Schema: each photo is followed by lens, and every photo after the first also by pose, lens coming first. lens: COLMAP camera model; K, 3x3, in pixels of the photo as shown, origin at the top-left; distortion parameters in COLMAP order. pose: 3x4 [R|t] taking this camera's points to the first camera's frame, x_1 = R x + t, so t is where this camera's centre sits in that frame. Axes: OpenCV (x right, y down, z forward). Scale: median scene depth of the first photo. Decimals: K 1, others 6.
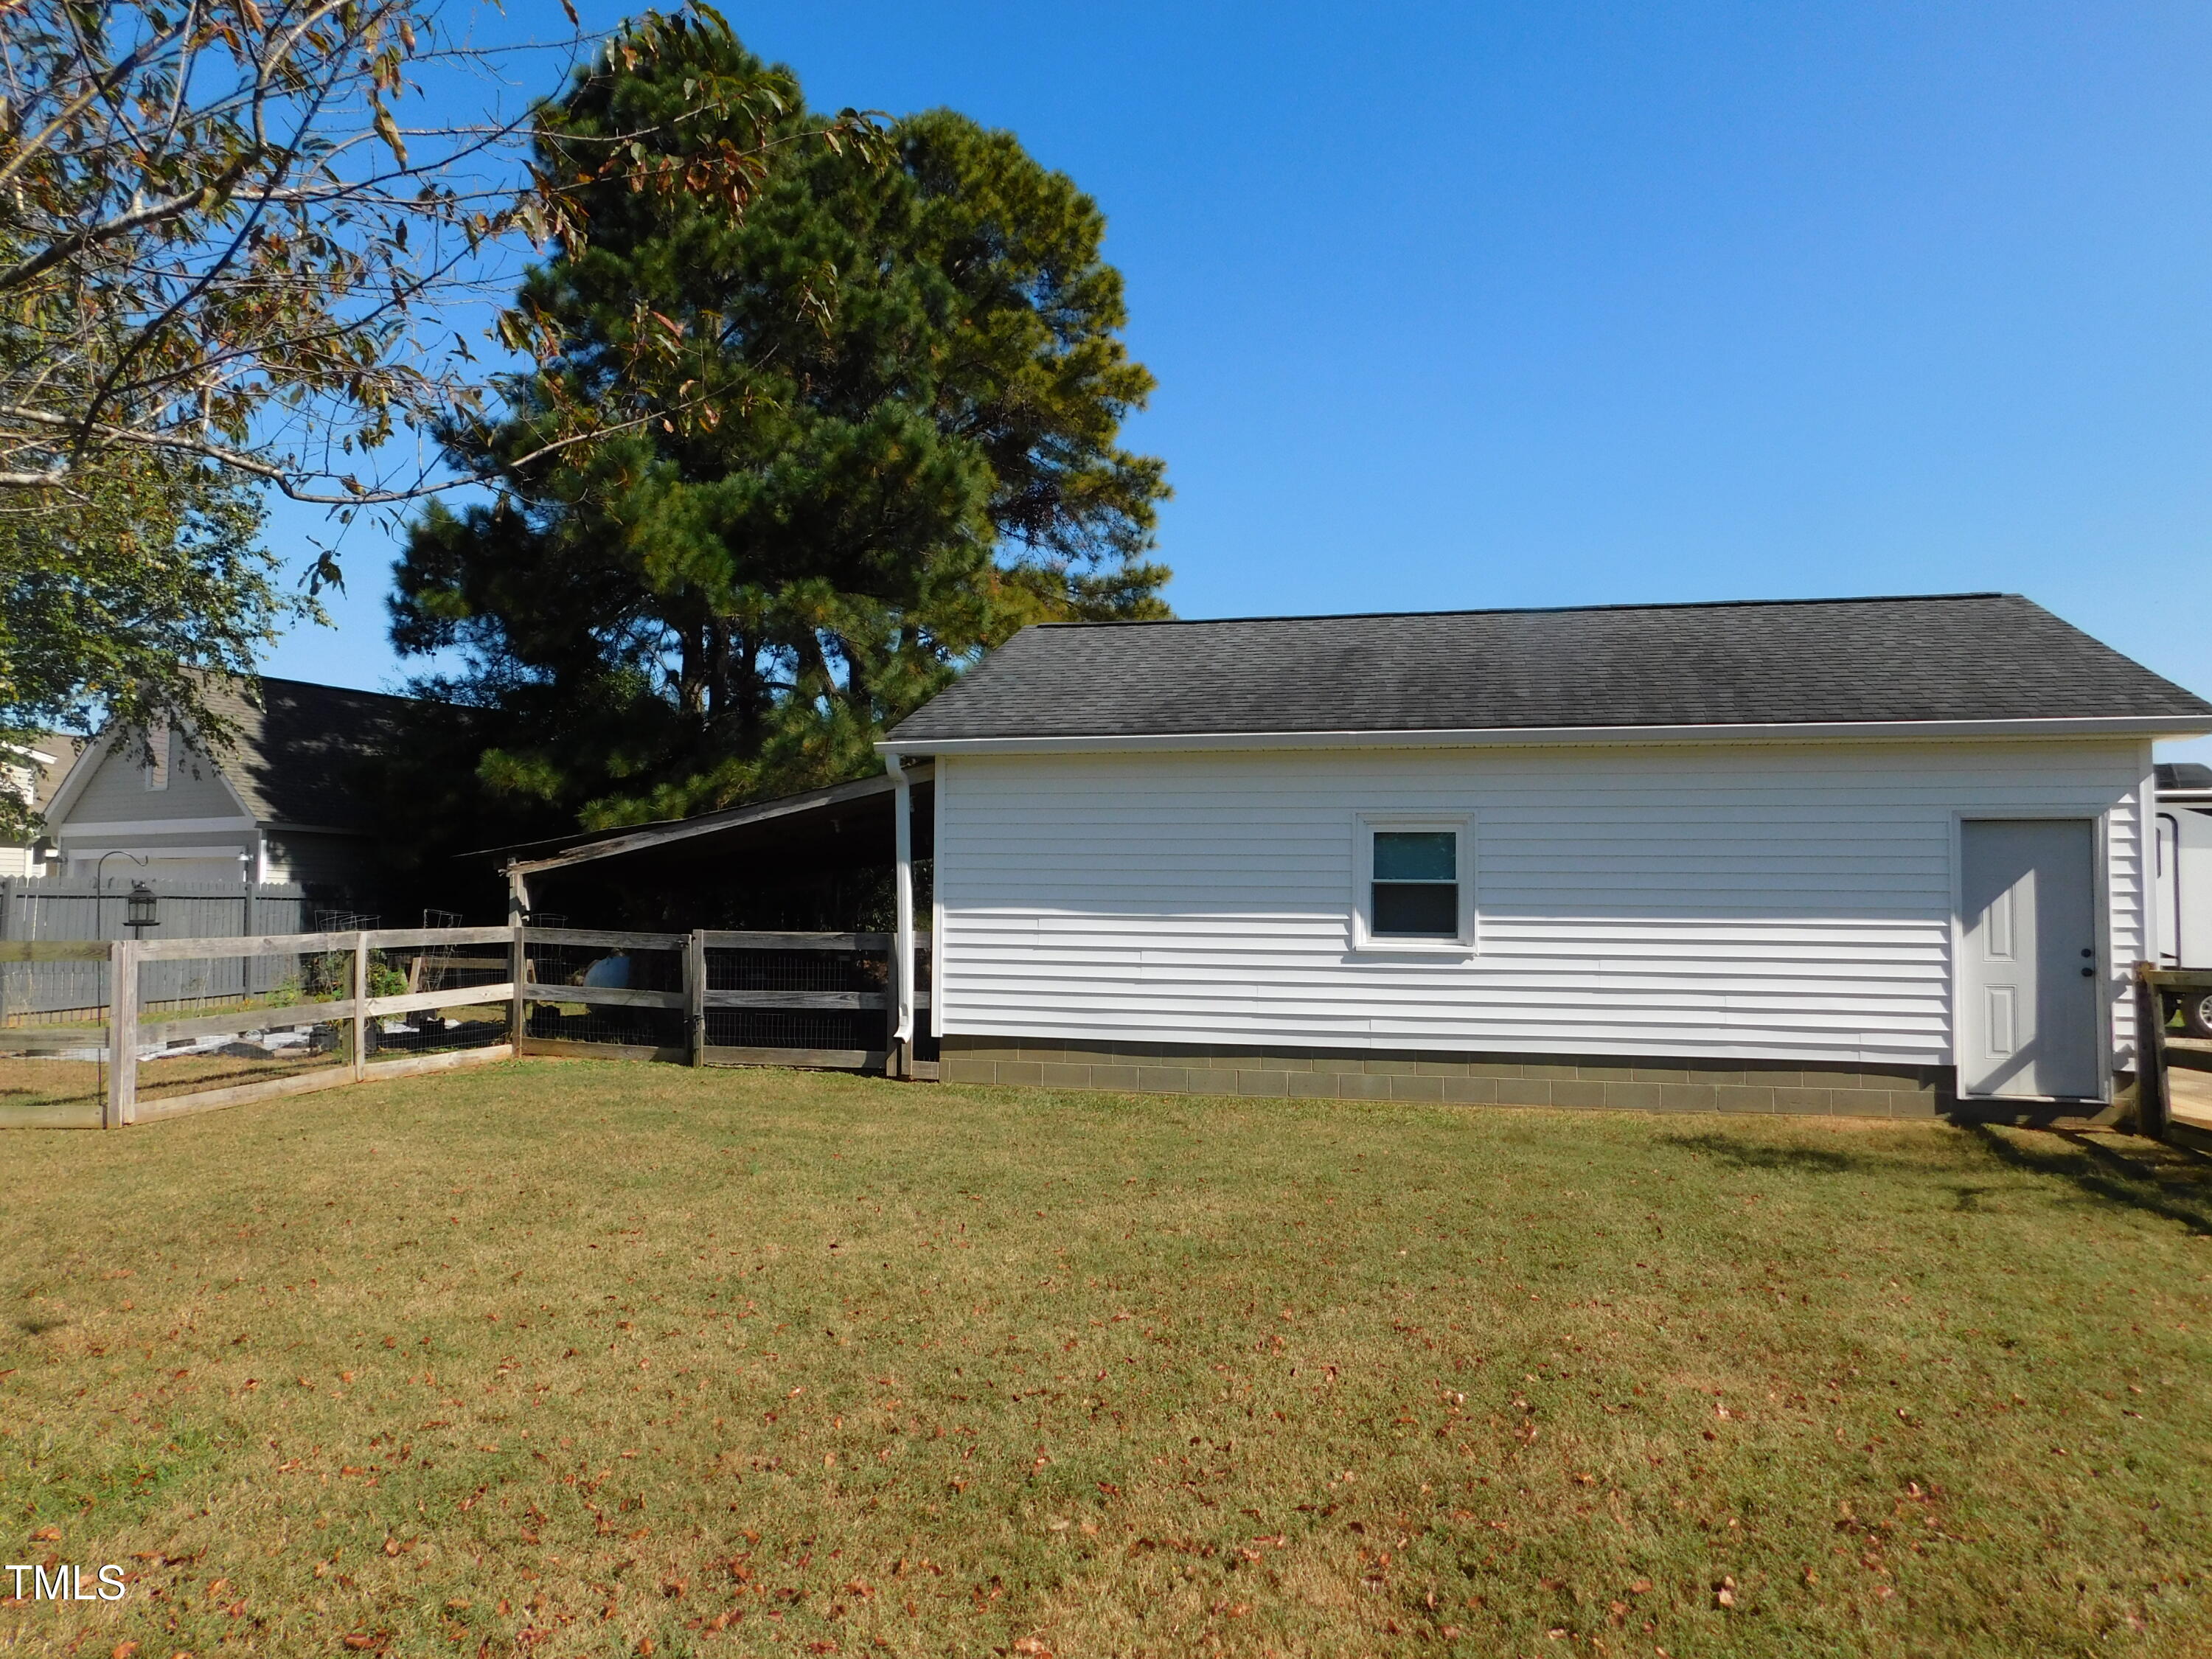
lens RADIAL K [[1523.6, 0, 1110.8], [0, 1523.6, 824.8], [0, 0, 1]] dist [-0.063476, 0.040677]
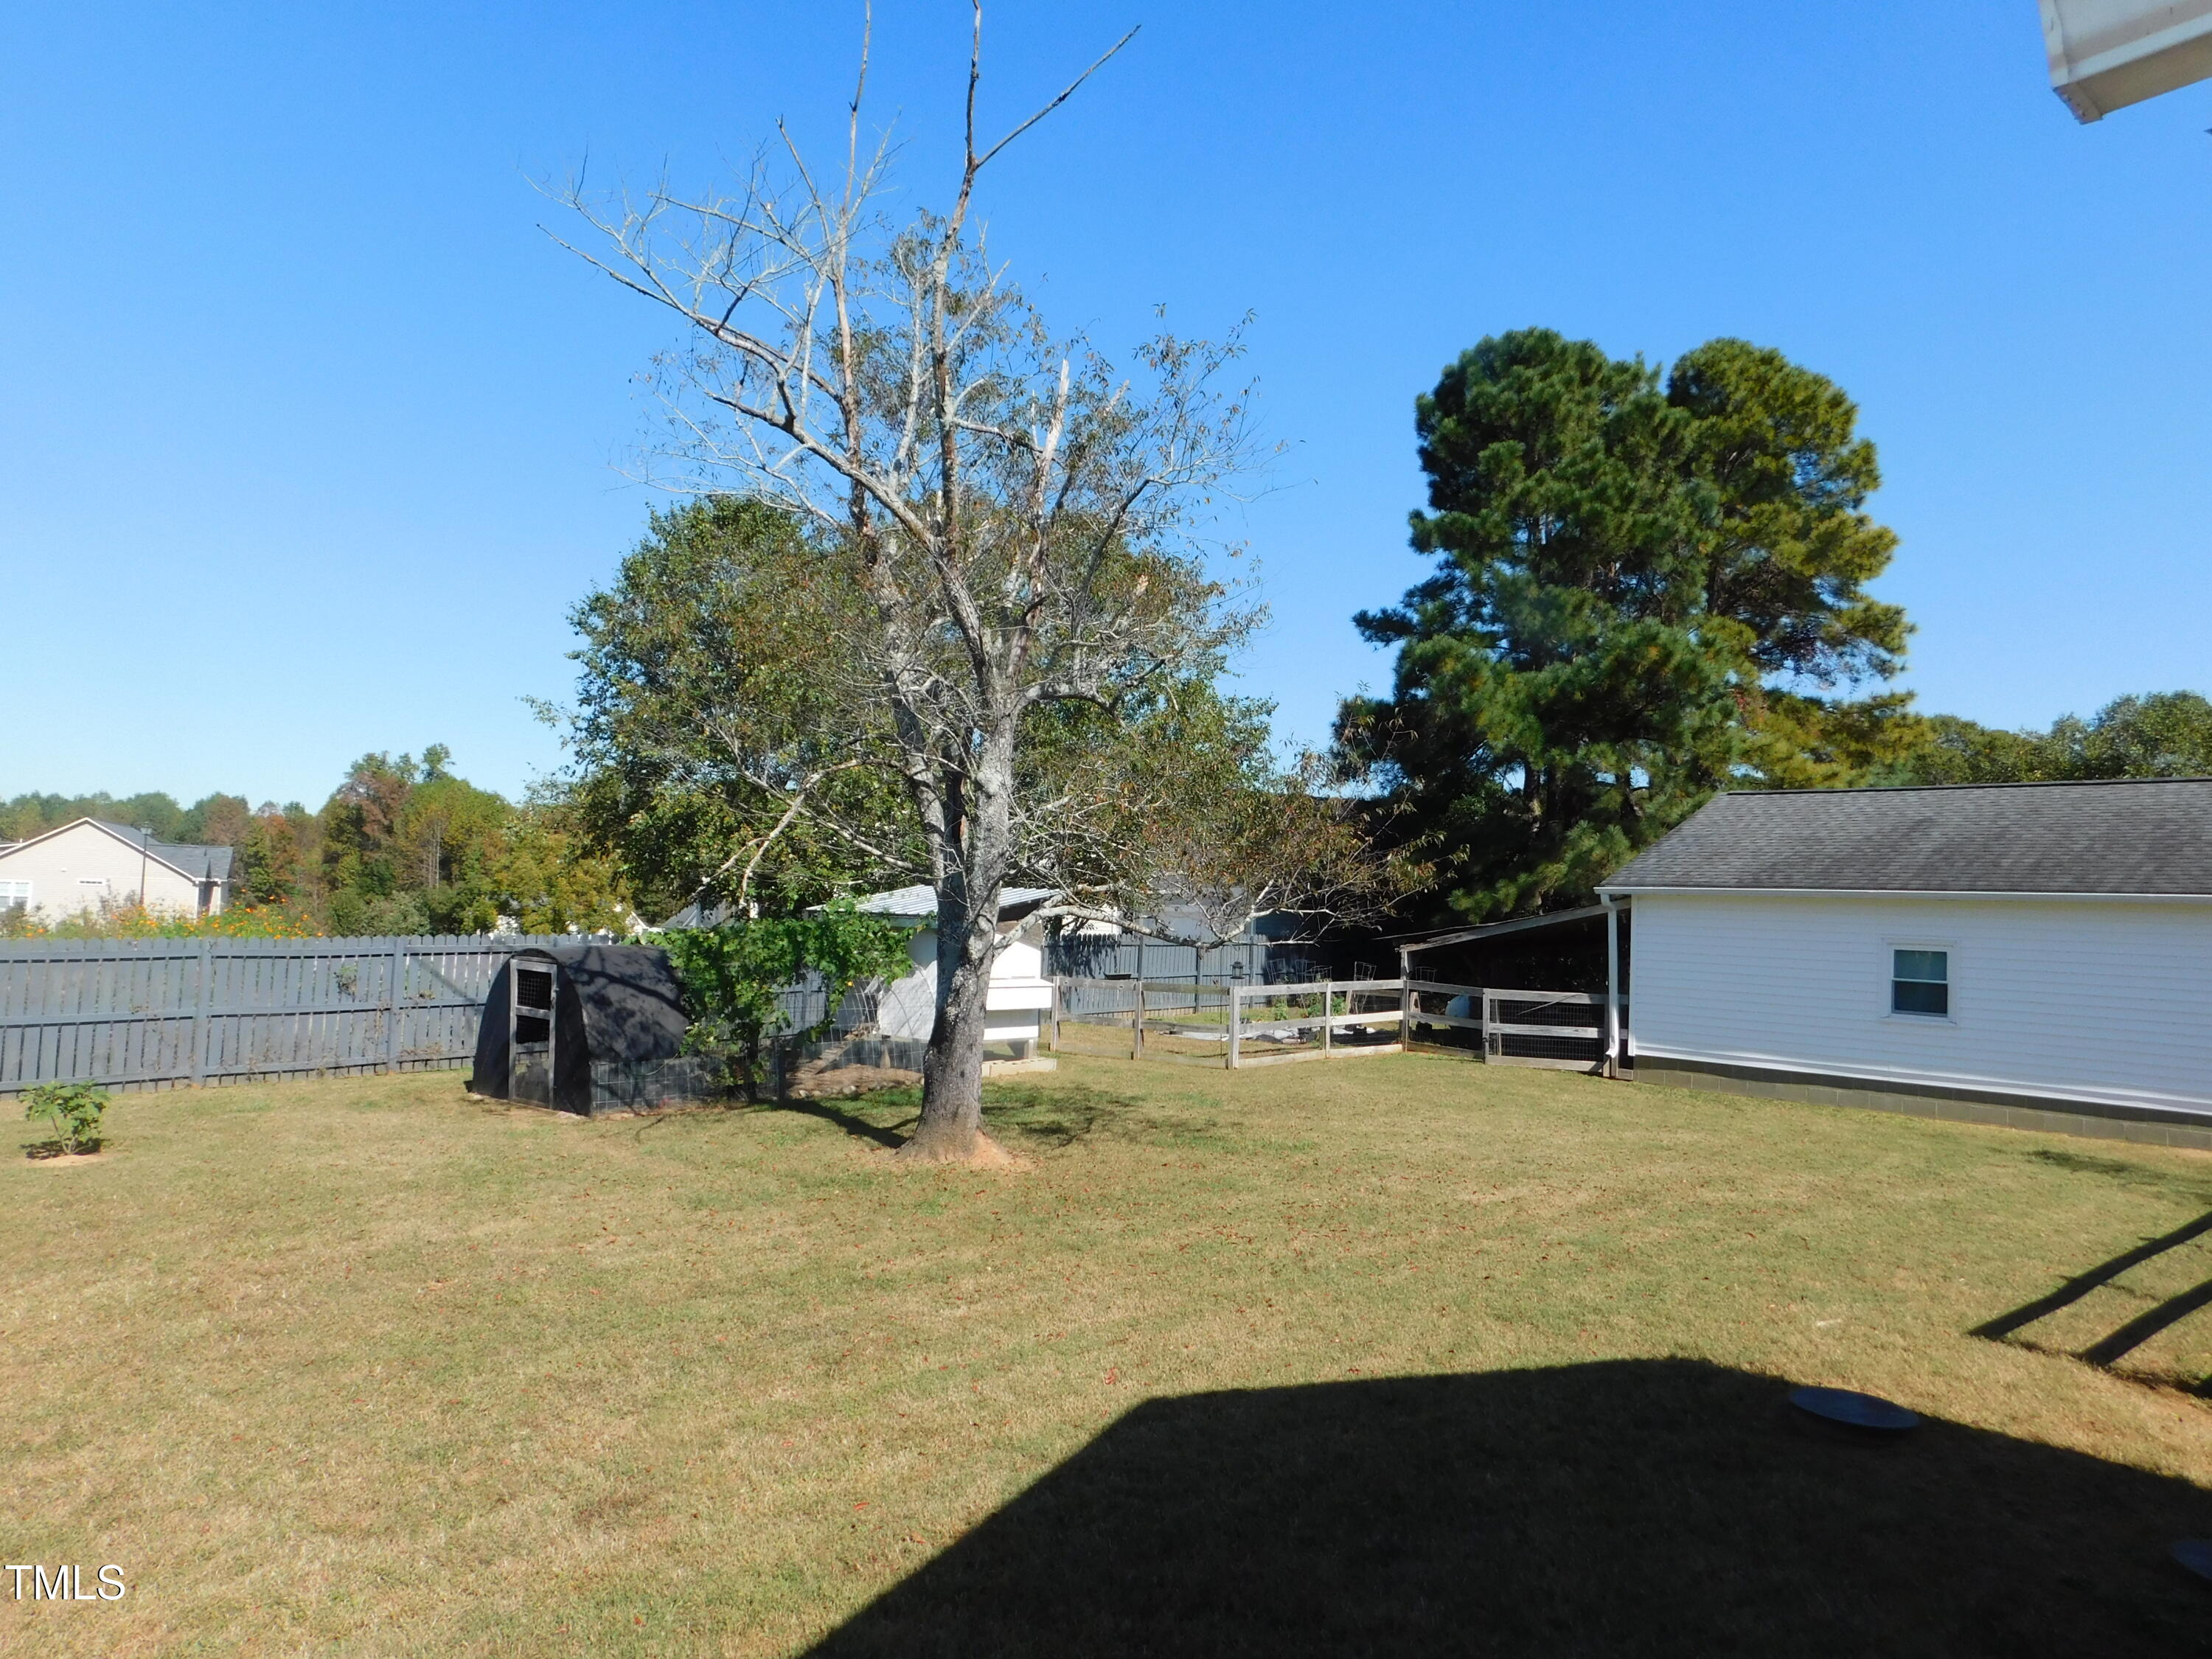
lens RADIAL K [[1456.1, 0, 1114.7], [0, 1456.1, 832.2], [0, 0, 1]] dist [-0.073878, 0.058344]
pose [[0.834667, -0.006681, -0.550714, 0.179536], [0.002008, 0.999957, -0.009088, -0.061182], [0.550751, 0.006480, 0.834644, -0.420333]]
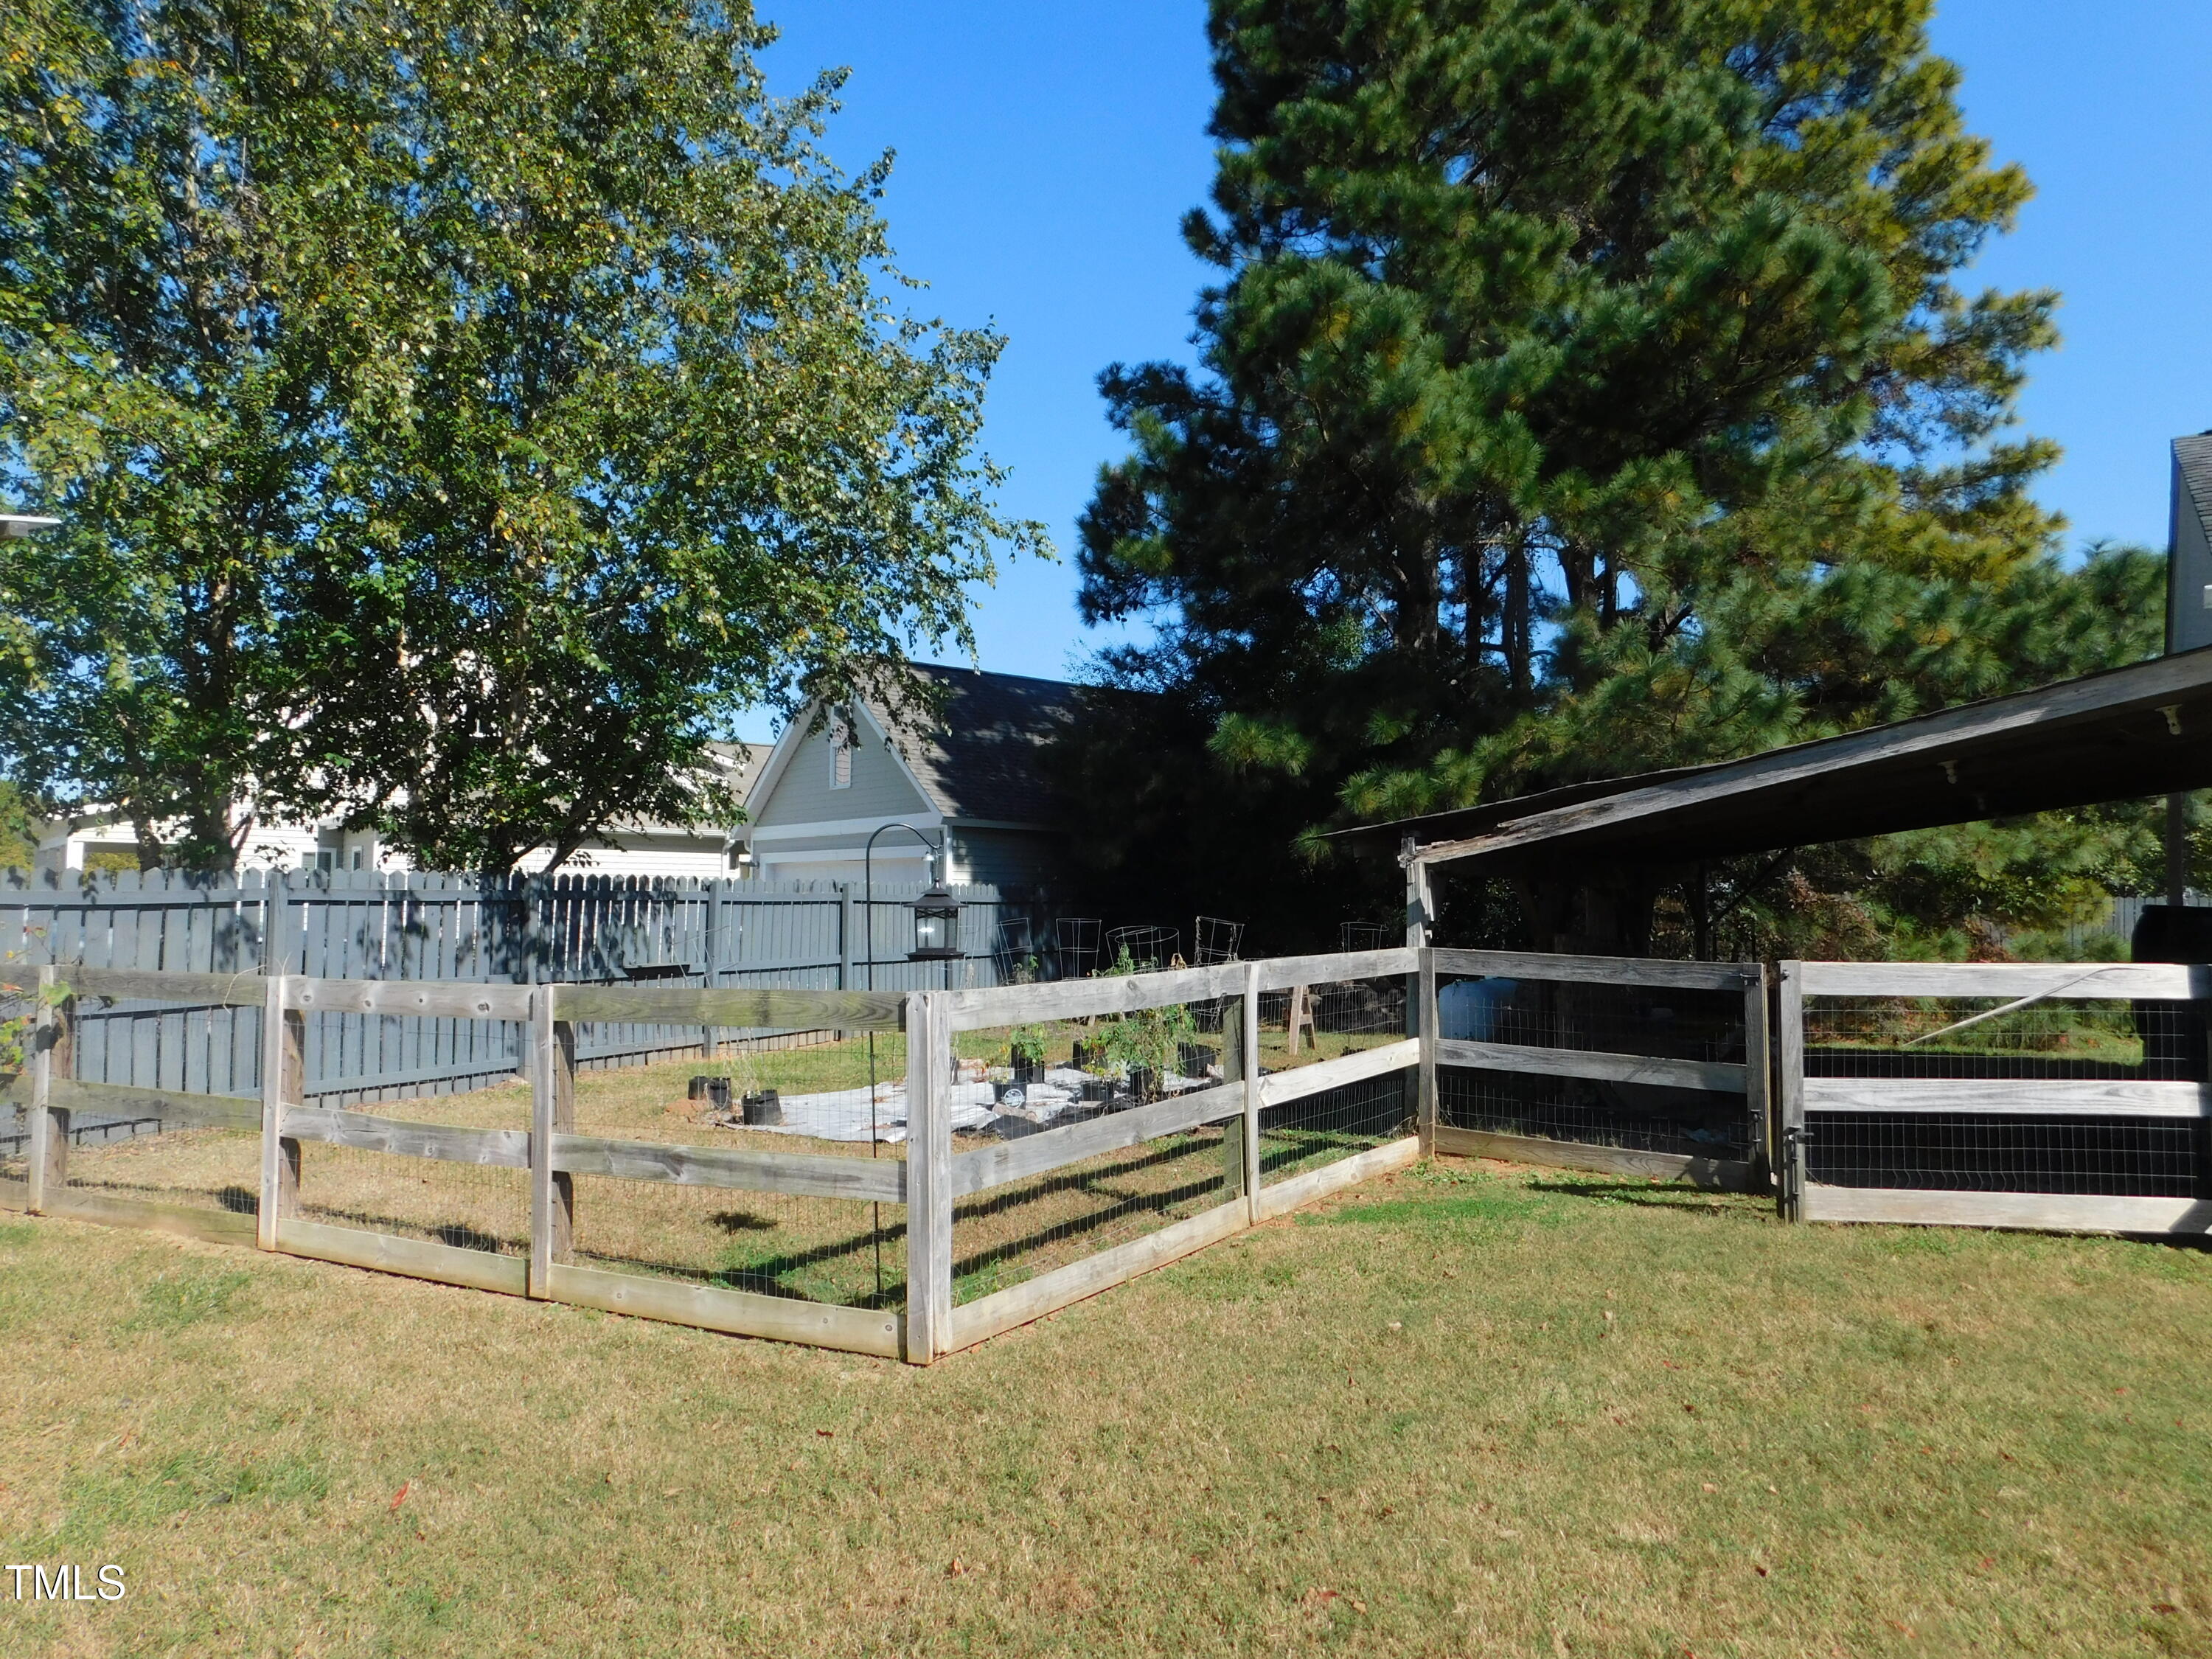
lens RADIAL K [[1465.2, 0, 1106.0], [0, 1465.2, 829.5], [0, 0, 1]] dist [-0.057027, 0.047431]
pose [[0.932723, -0.021907, -0.359927, -0.190822], [0.022626, 0.999742, -0.002216, 0.011115], [0.359882, -0.006077, 0.932978, 0.251123]]
